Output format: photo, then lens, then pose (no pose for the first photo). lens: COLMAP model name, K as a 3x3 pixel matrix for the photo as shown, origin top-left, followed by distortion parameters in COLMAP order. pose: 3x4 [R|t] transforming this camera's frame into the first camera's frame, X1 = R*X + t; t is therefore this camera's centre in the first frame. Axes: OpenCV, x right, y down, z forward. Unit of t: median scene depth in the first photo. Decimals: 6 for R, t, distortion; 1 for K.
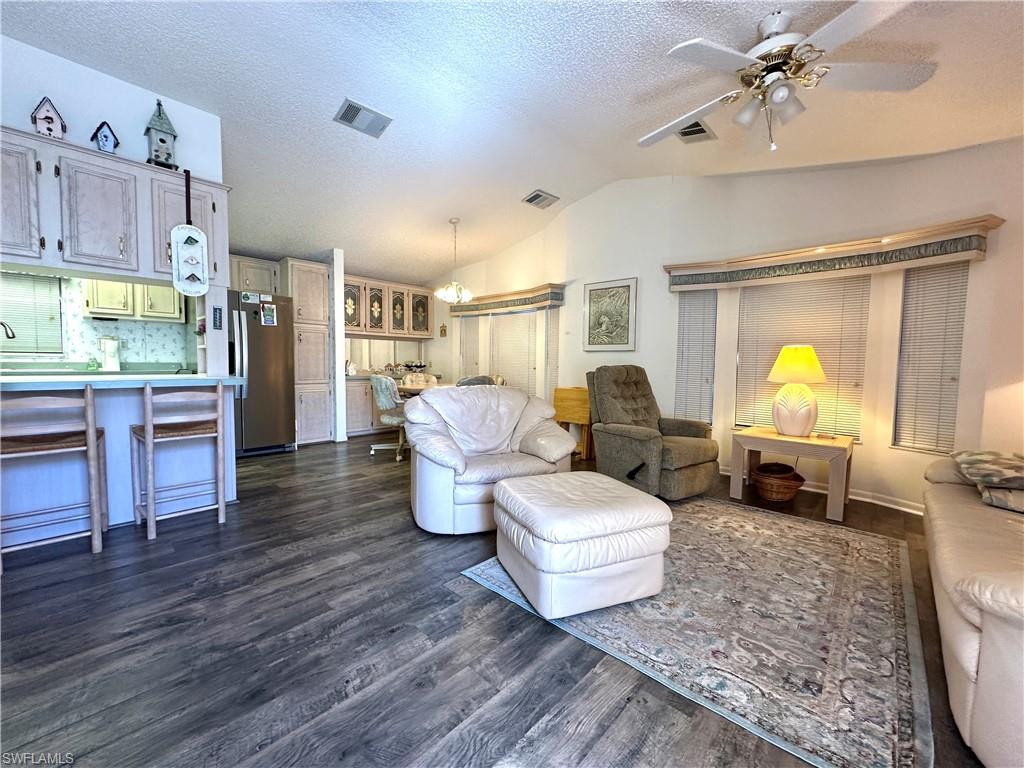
lens RADIAL K [[409.6, 0, 511.2], [0, 409.6, 385.8], [0, 0, 1]] dist [-0.004983, 0.001296]
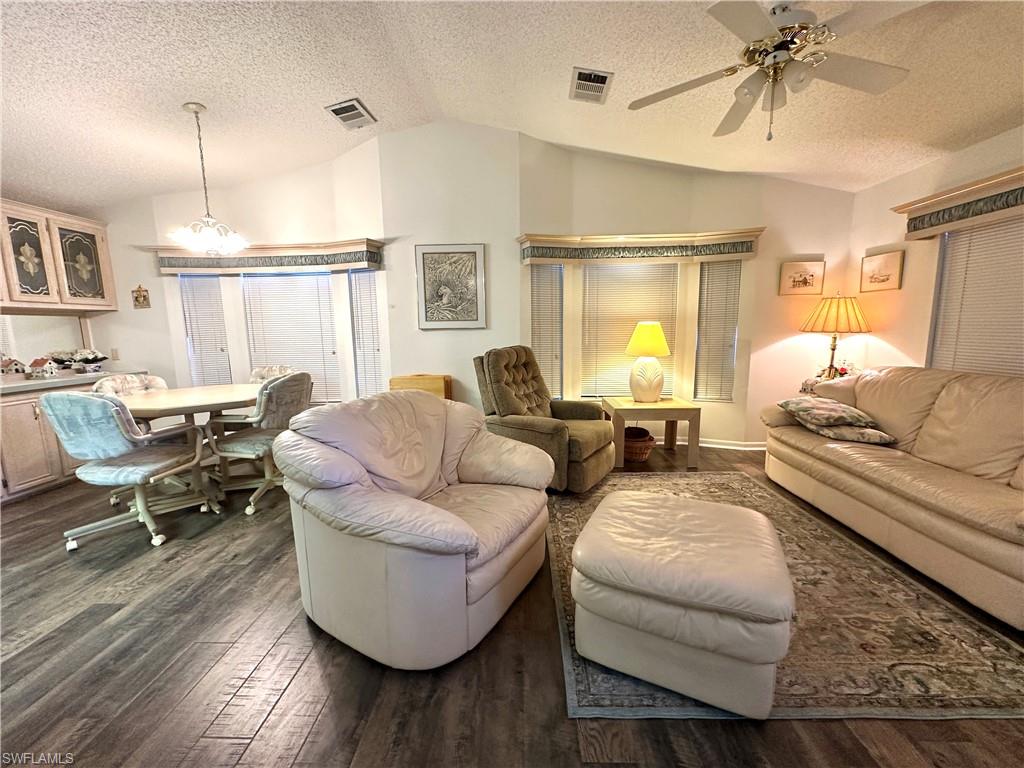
lens RADIAL K [[409.6, 0, 511.7], [0, 409.6, 386.0], [0, 0, 1]] dist [-0.004983, 0.001296]
pose [[0.749037, -0.120148, 0.651543, -0.343984], [0.066824, 0.992105, 0.106126, -0.070679], [-0.659149, -0.035954, 0.751152, 0.399738]]
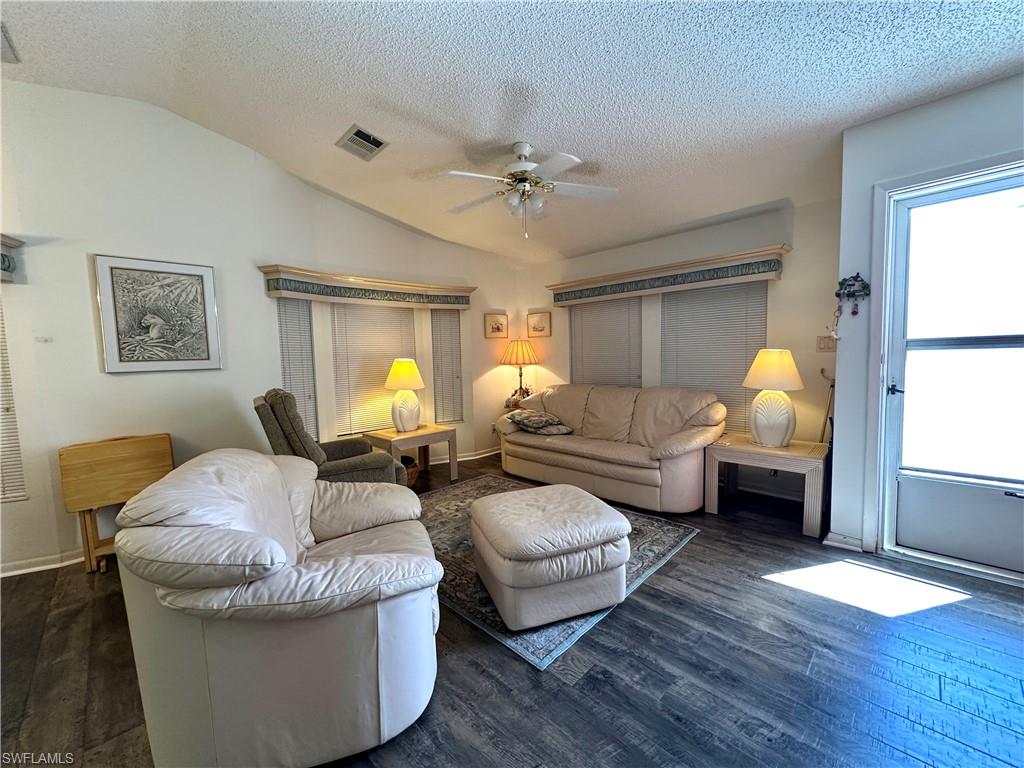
lens RADIAL K [[409.6, 0, 511.7], [0, 409.6, 385.2], [0, 0, 1]] dist [-0.004983, 0.001296]
pose [[0.031918, -0.091110, 0.995329, -0.553034], [0.090775, 0.991985, 0.087893, -0.101299], [-0.995360, 0.087546, 0.039932, 0.636919]]
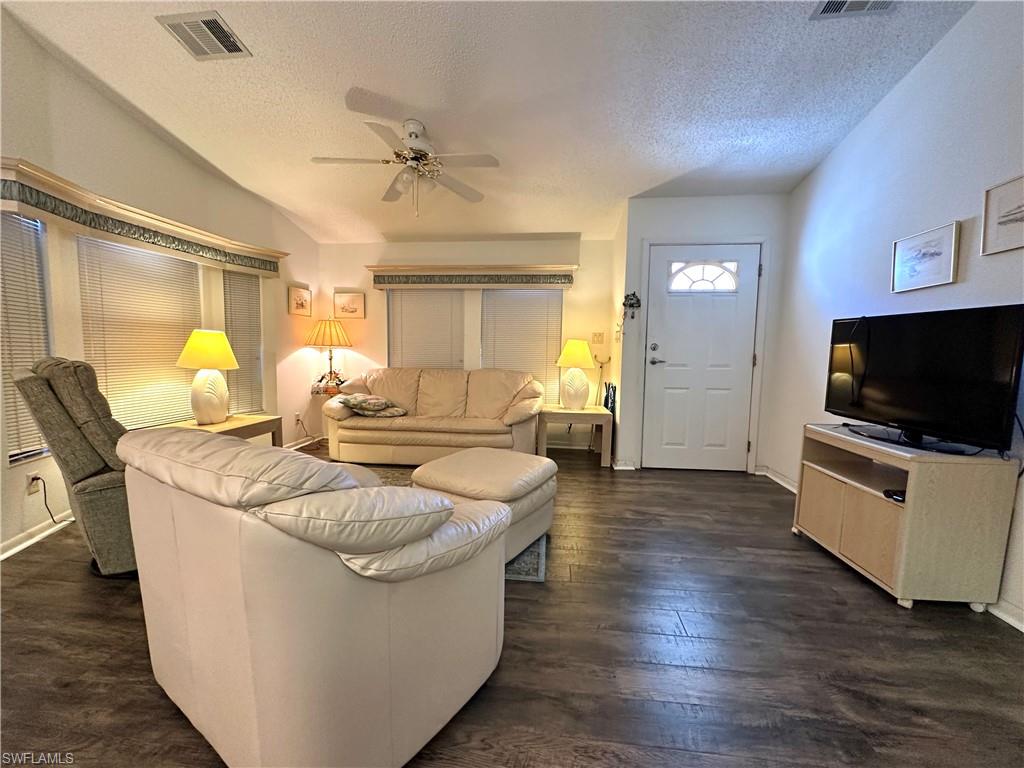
lens RADIAL K [[409.6, 0, 511.1], [0, 409.6, 385.2], [0, 0, 1]] dist [-0.004983, 0.001296]
pose [[-0.602198, -0.093632, 0.792837, -0.515816], [0.024568, 0.990455, 0.135631, -0.084163], [-0.797969, 0.101155, -0.594149, 1.029863]]
